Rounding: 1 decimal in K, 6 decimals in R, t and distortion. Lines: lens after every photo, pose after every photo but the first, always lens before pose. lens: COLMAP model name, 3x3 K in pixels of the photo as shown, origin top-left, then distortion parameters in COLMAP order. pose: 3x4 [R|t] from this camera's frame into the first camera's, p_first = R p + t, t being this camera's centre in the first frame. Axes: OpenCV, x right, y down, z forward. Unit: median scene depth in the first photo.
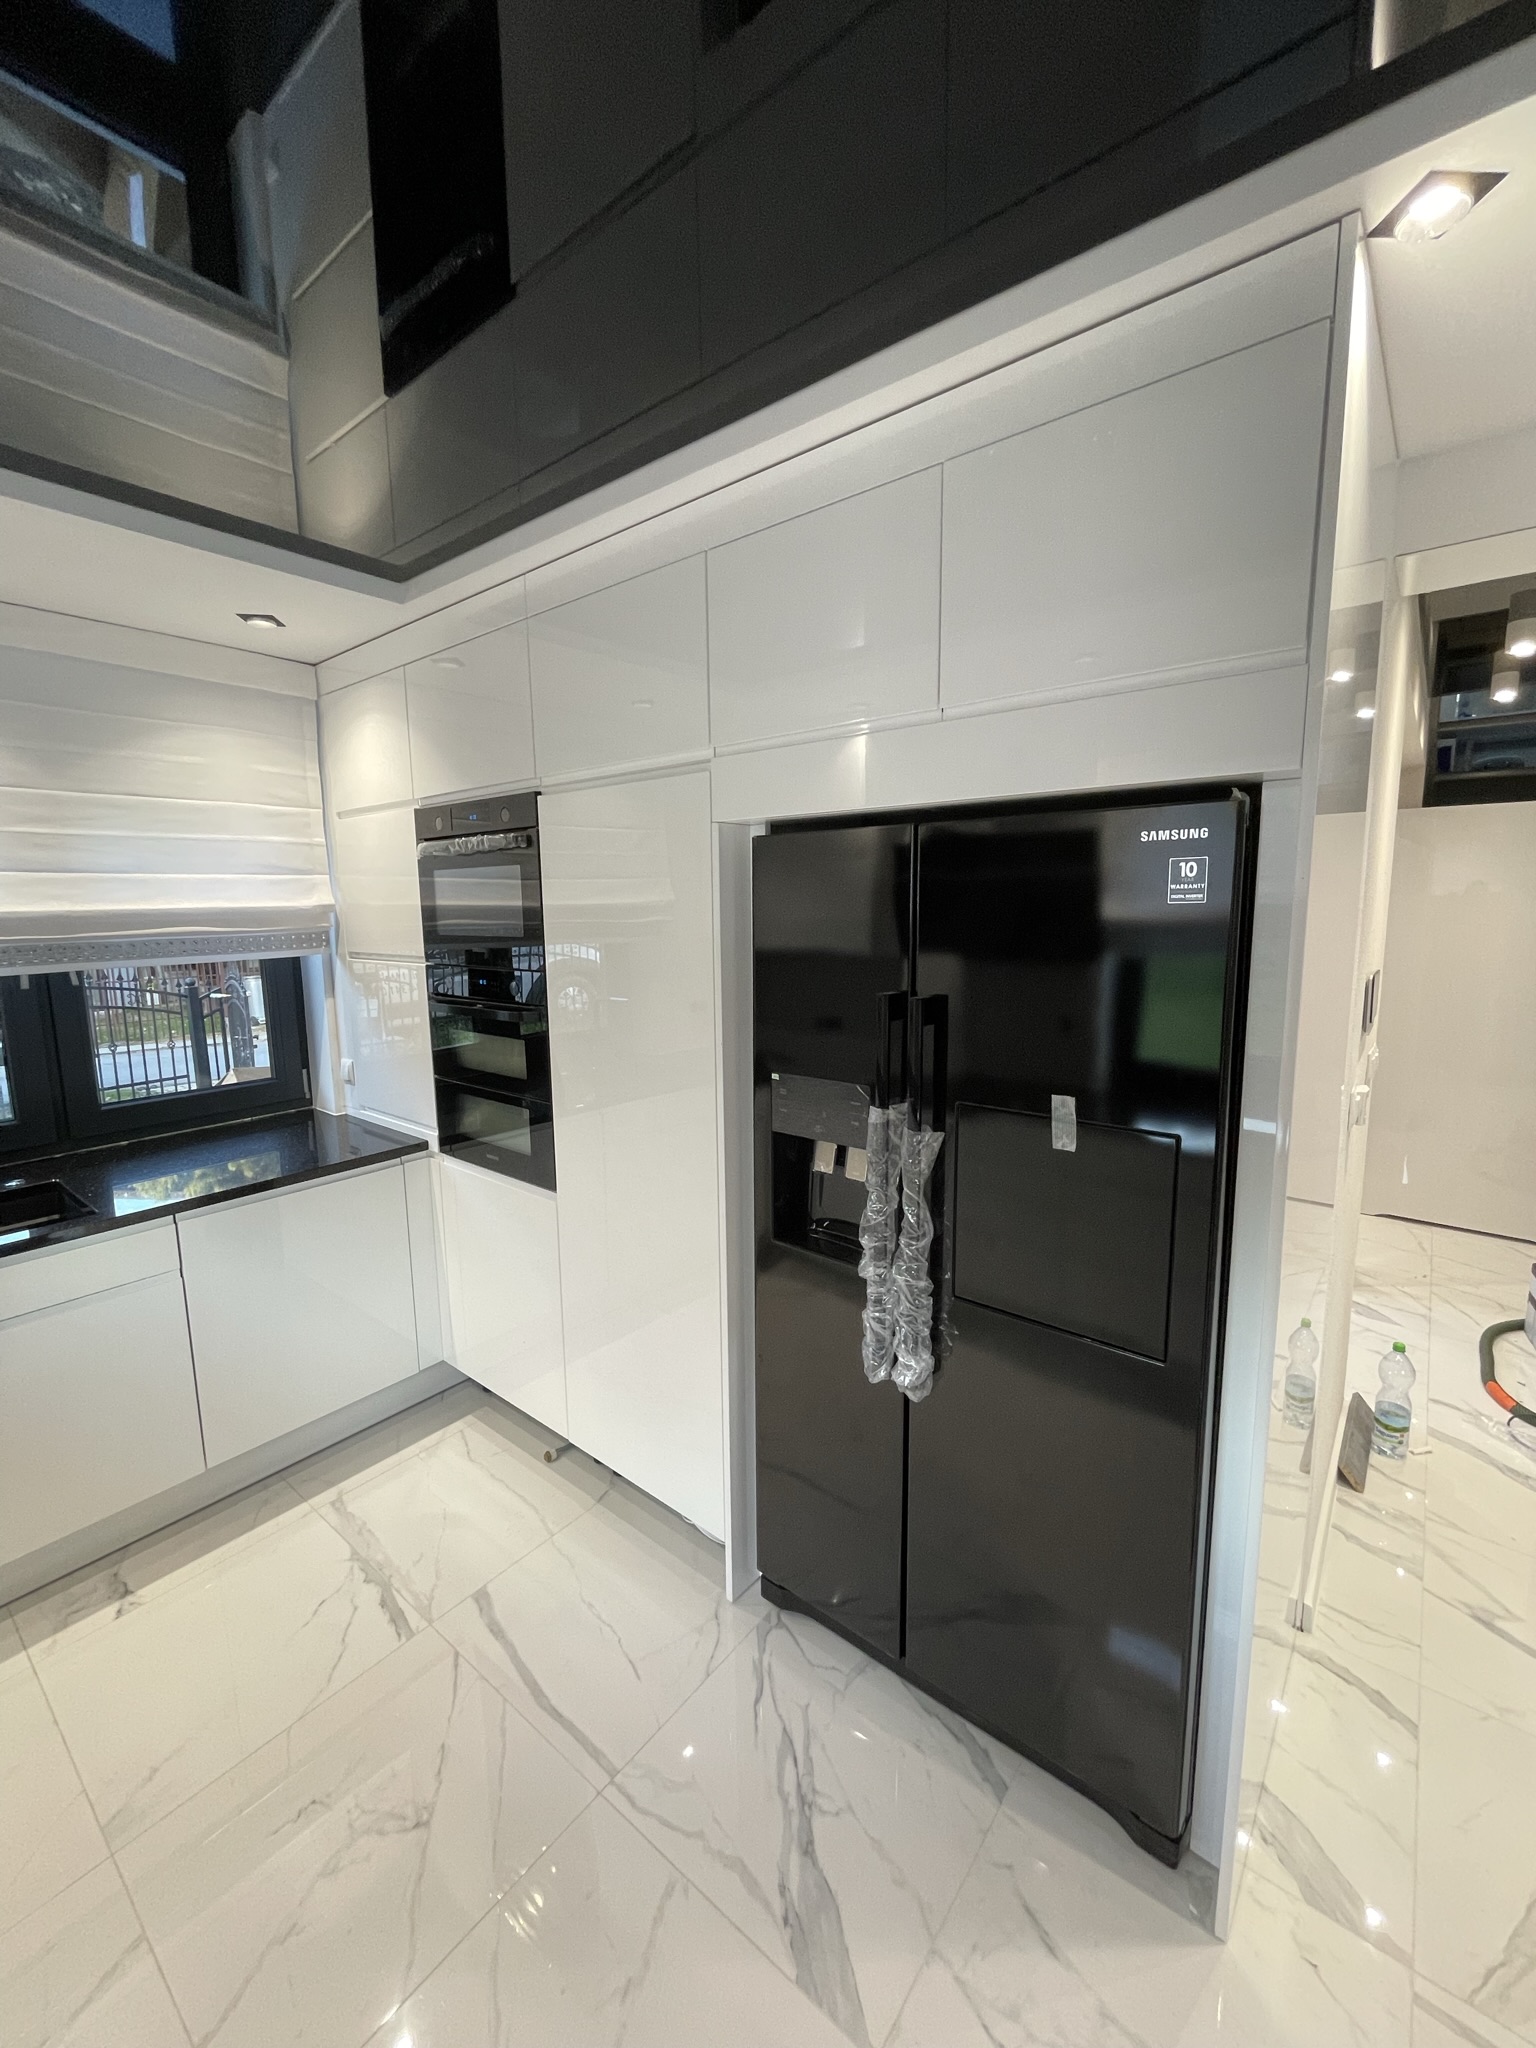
lens RADIAL K [[836.0, 0, 771.2], [0, 836.0, 1022.3], [0, 0, 1]] dist [-0.001197, 0.000307]
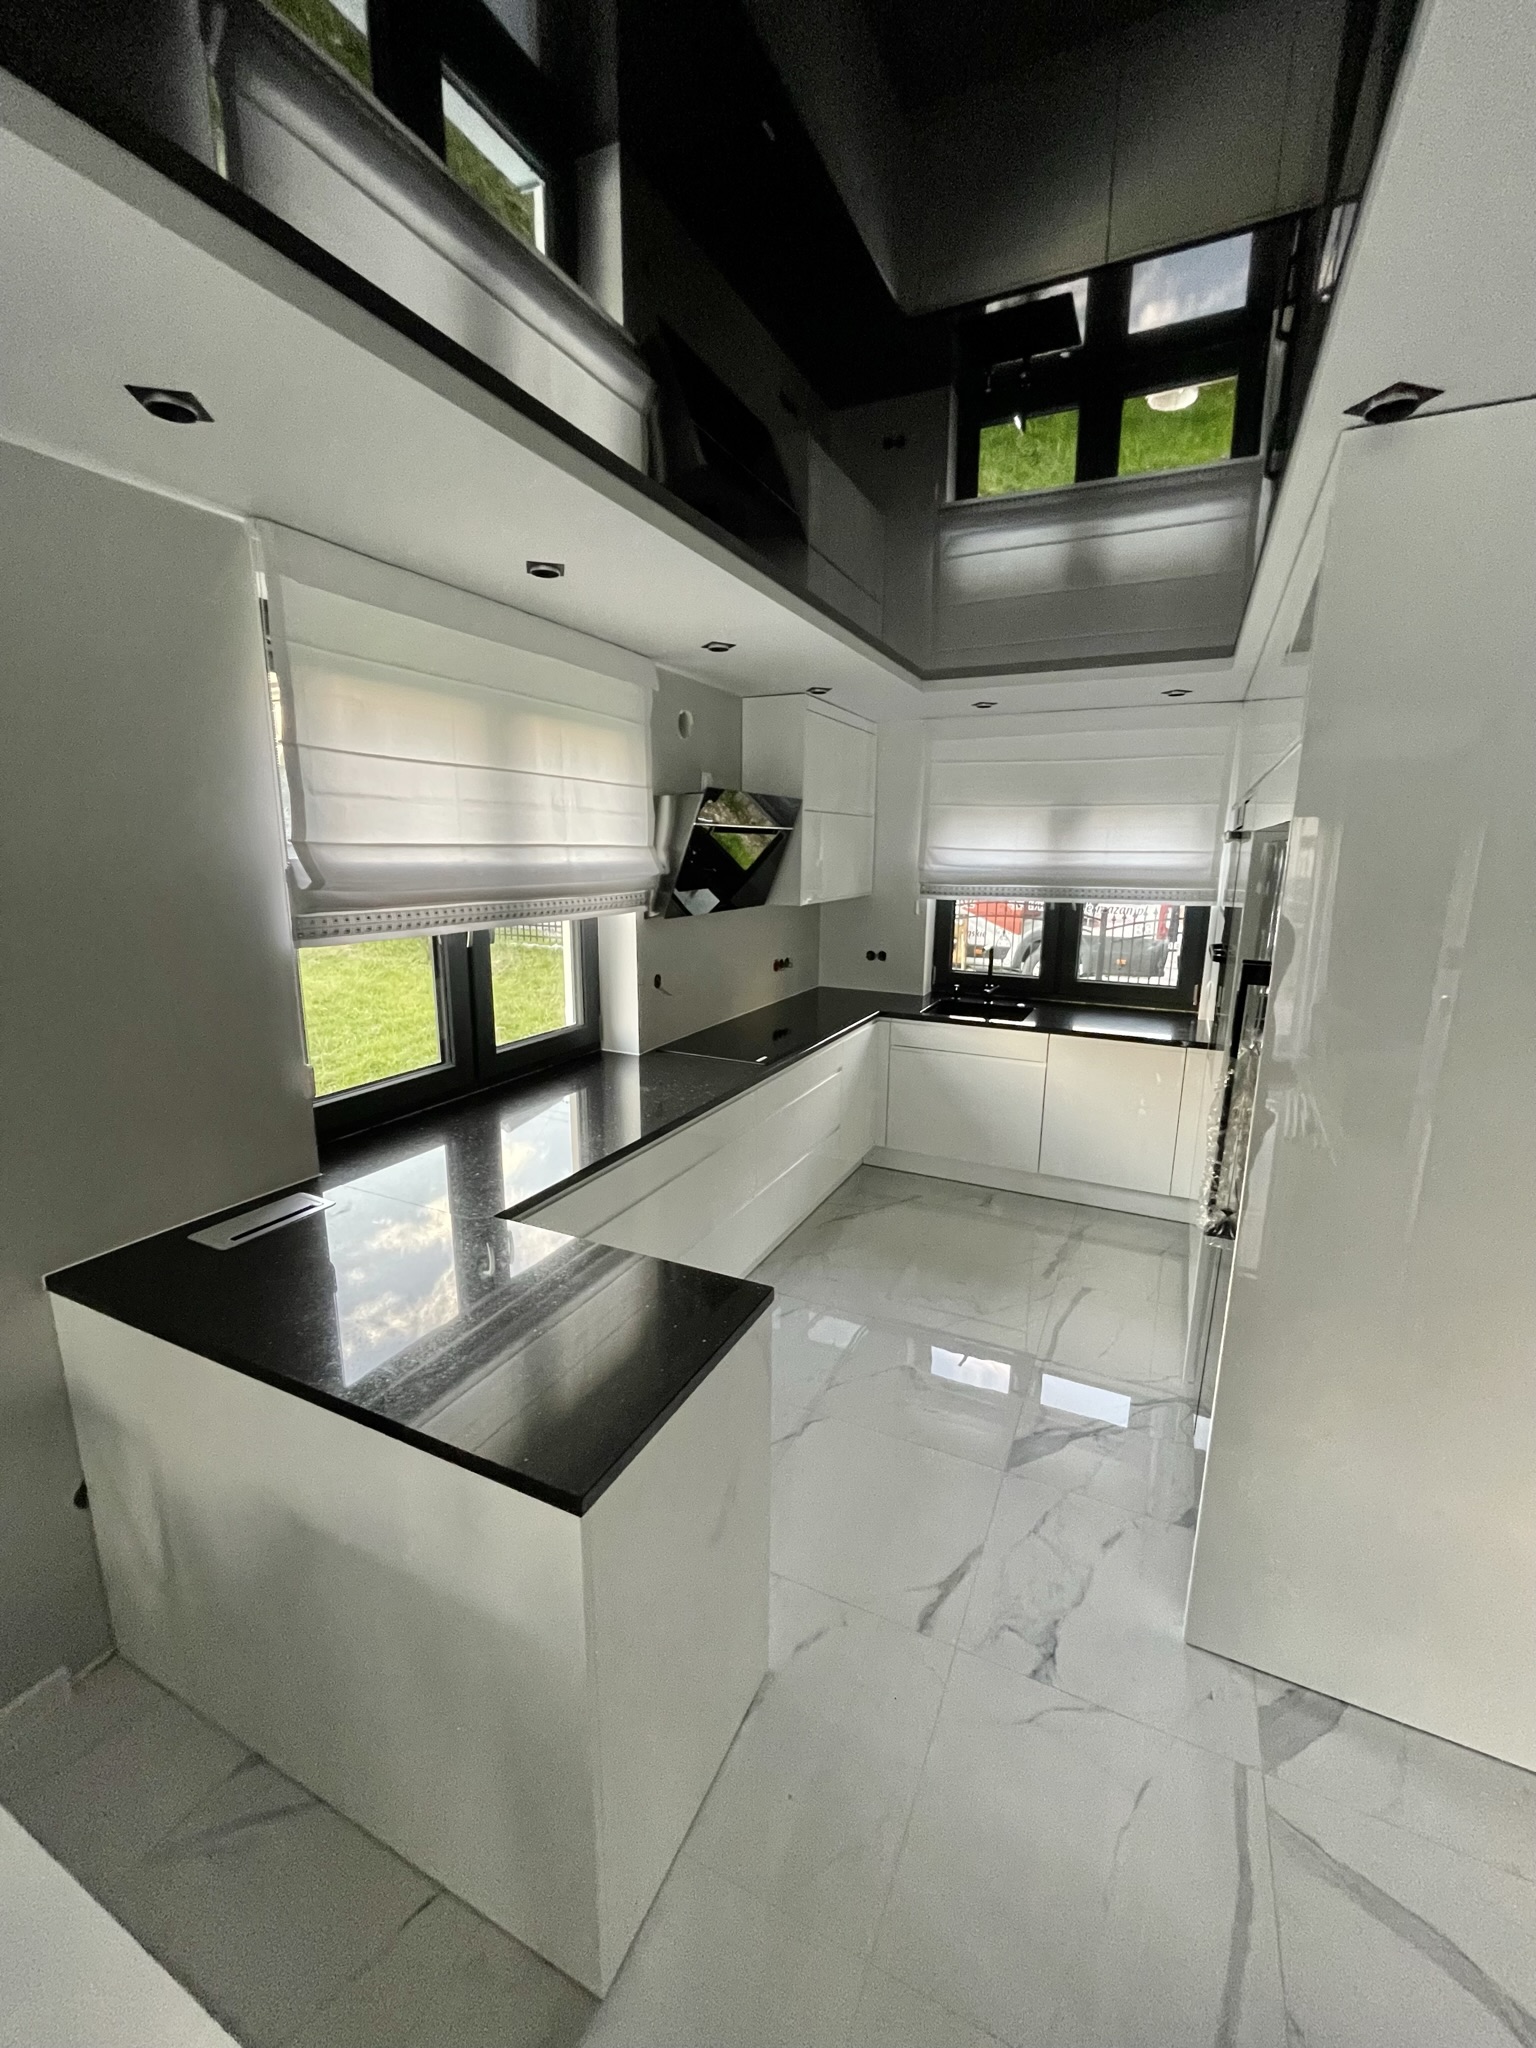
lens RADIAL K [[832.9, 0, 771.4], [0, 832.9, 1020.9], [0, 0, 1]] dist [-0.003472, 0.000149]
pose [[0.227930, 0.213667, -0.949944, 0.878680], [-0.151773, 0.971496, 0.182098, -0.045629], [0.961776, 0.102671, 0.253862, -0.085133]]
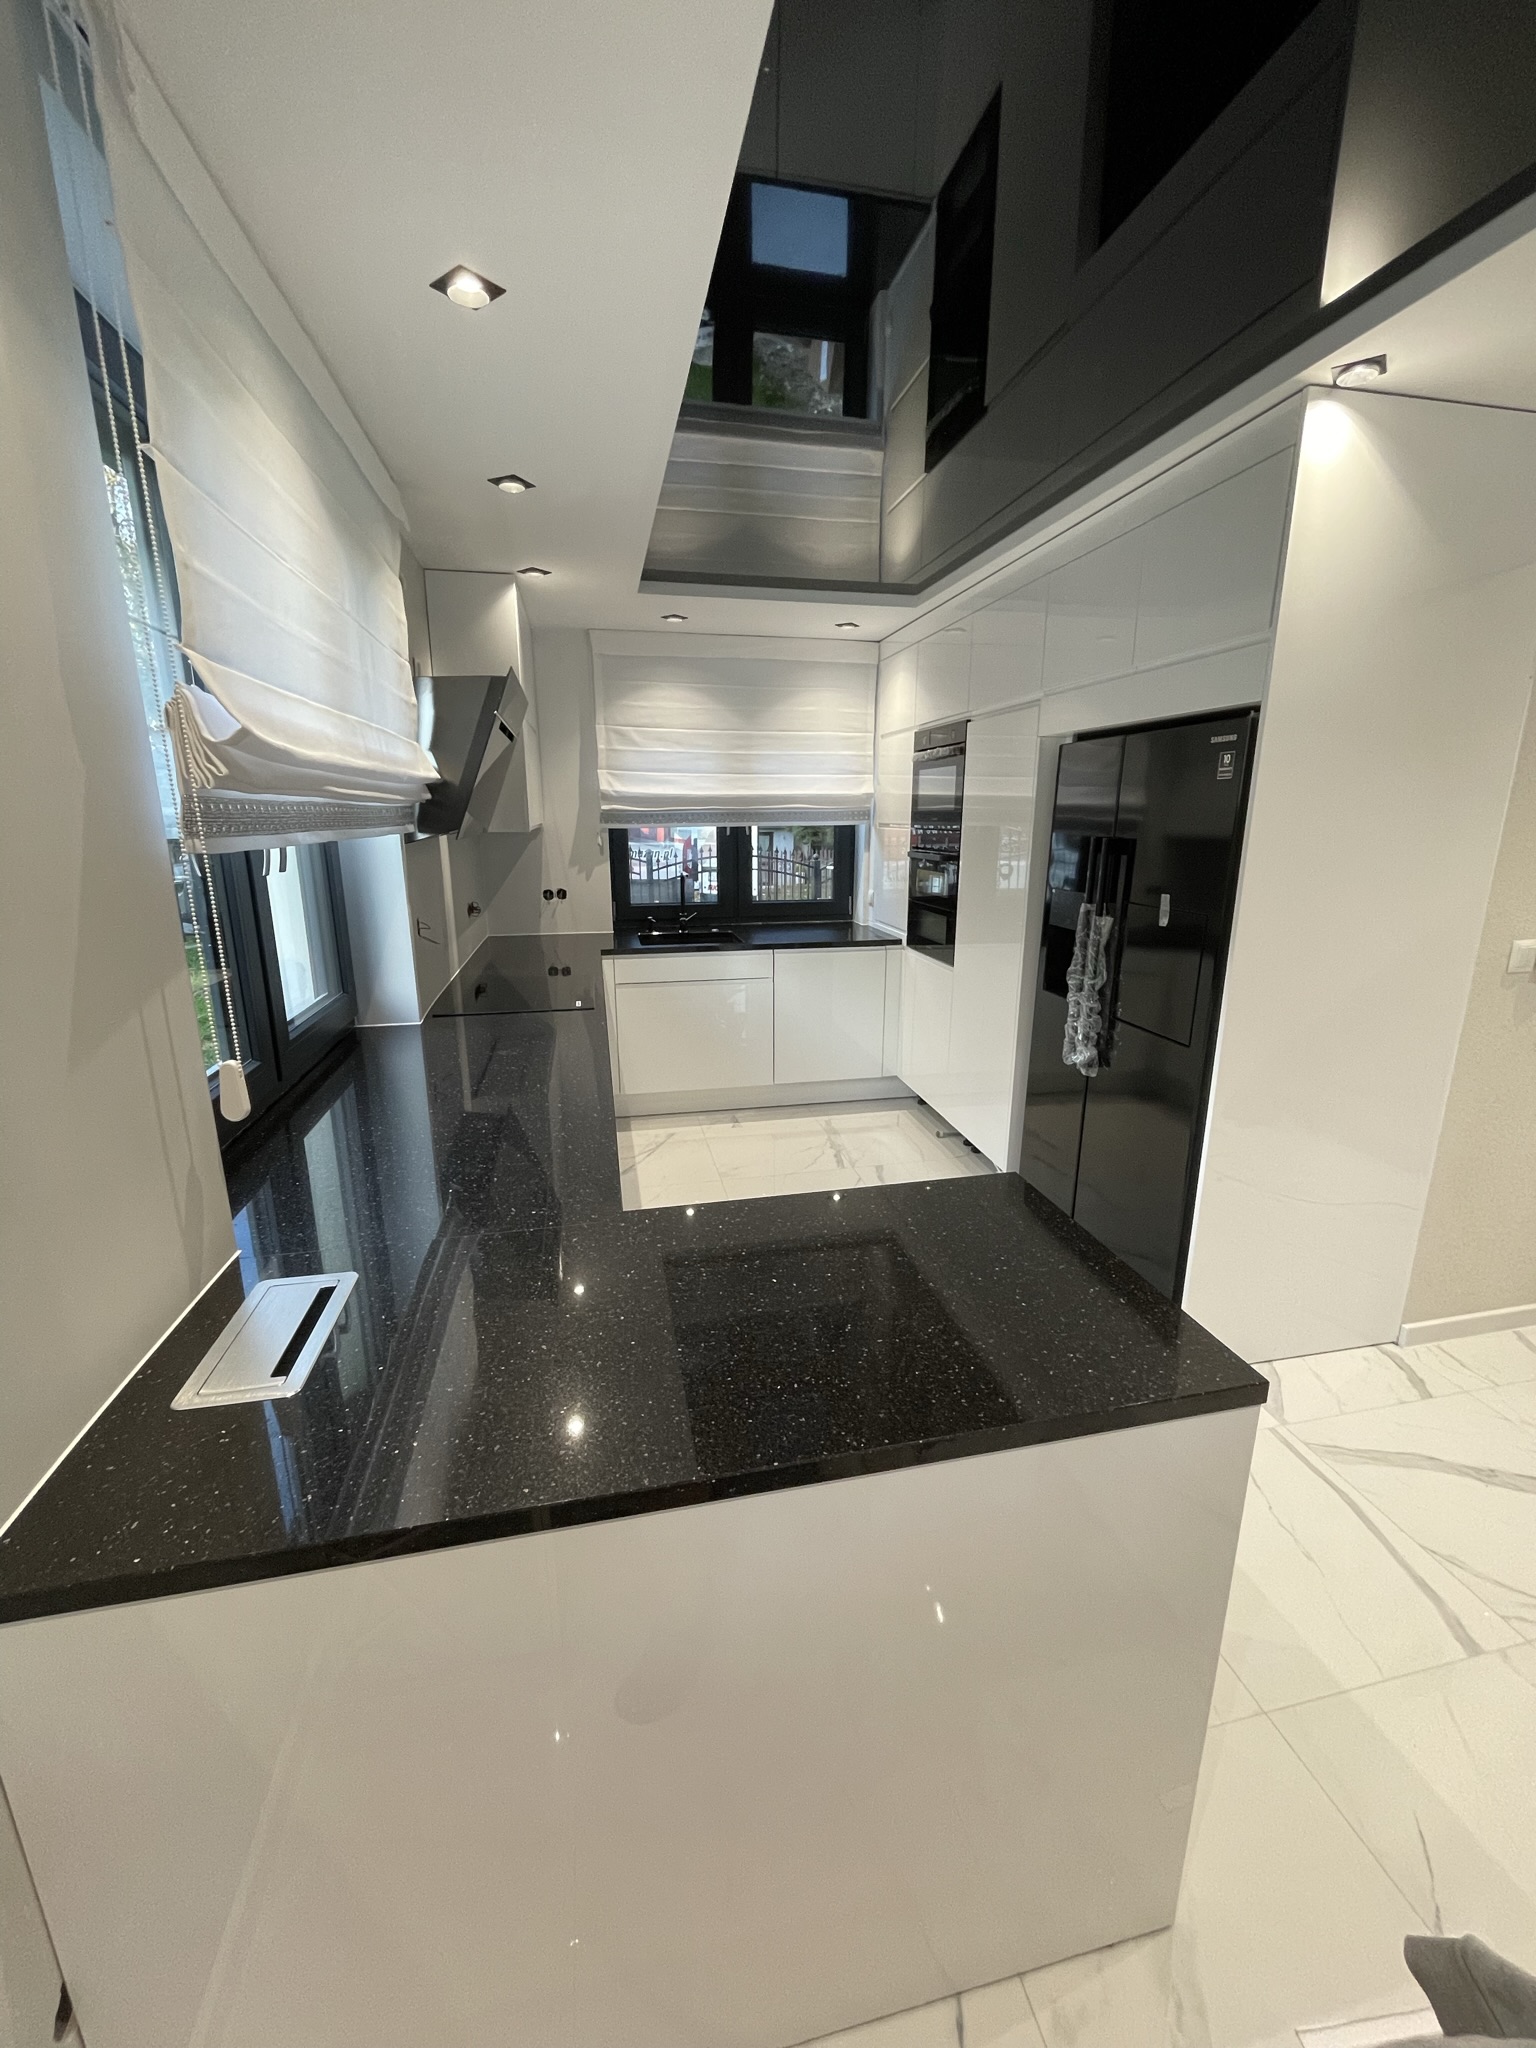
lens RADIAL K [[832.9, 0, 771.4], [0, 832.9, 1020.9], [0, 0, 1]] dist [-0.003472, 0.000149]
pose [[0.776373, 0.165887, -0.608052, 0.484019], [-0.099785, 0.984926, 0.141296, 0.110557], [0.622325, -0.049024, 0.781223, -0.525572]]
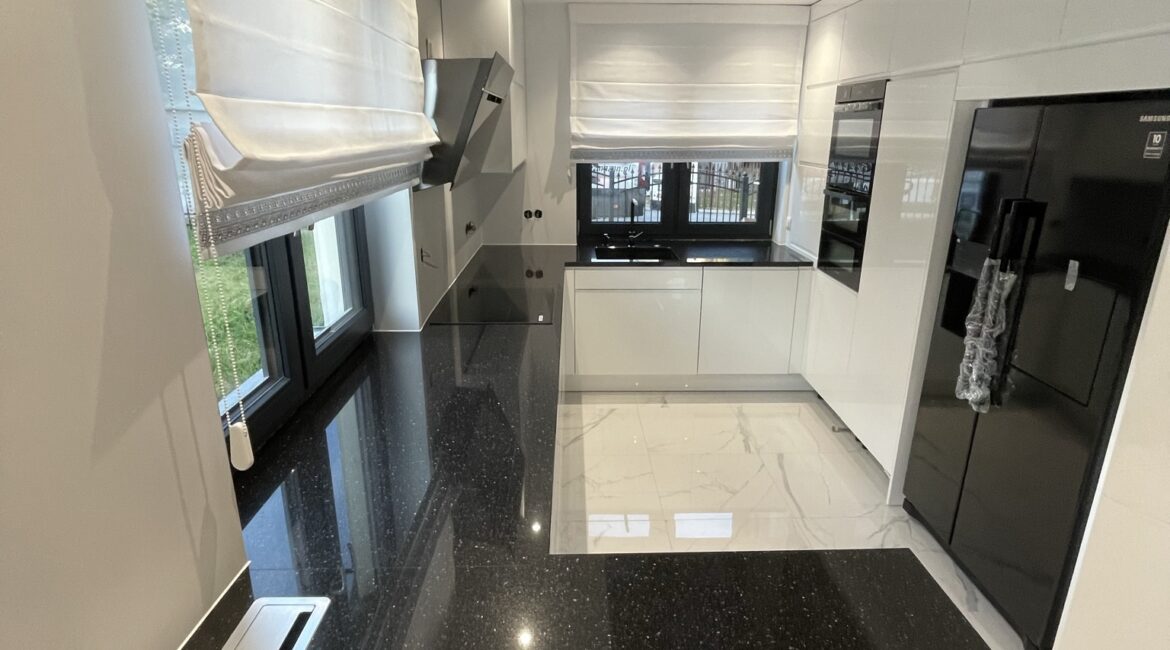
lens RADIAL K [[635.4, 0, 587.5], [0, 635.4, 322.4], [0, 0, 1]] dist [-0.000600, -0.000803]
pose [[0.646205, 0.240660, -0.724225, 0.420984], [-0.121860, 0.969340, 0.213380, 0.031027], [0.753372, -0.049634, 0.655719, -0.447263]]
